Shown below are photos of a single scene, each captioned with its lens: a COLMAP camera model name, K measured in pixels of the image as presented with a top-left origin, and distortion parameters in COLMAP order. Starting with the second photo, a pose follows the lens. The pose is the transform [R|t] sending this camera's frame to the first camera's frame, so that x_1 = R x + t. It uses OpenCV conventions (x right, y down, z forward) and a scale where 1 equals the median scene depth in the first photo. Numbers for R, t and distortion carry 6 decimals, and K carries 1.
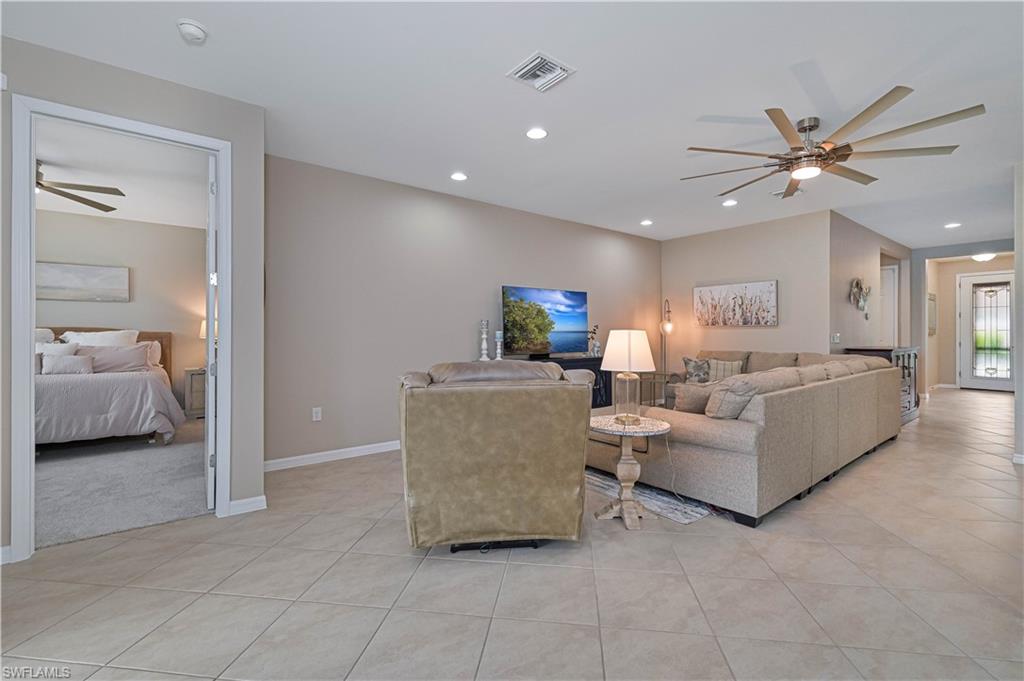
lens RADIAL K [[432.9, 0, 508.8], [0, 432.9, 332.3], [0, 0, 1]] dist [-0.000113, -0.001597]
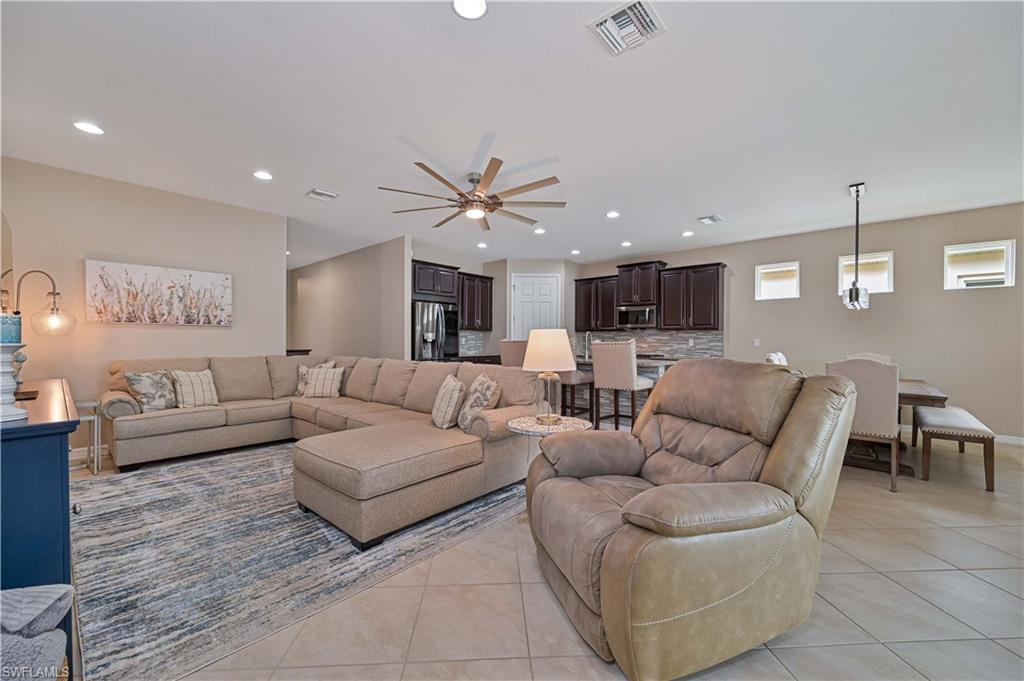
lens RADIAL K [[404.5, 0, 513.6], [0, 404.5, 342.7], [0, 0, 1]] dist [-0.001822, -0.000034]
pose [[-0.192600, -0.006048, 0.981259, -0.268325], [-0.006347, 0.999968, 0.004917, 0.009180], [-0.981257, -0.005281, -0.192632, 0.544991]]
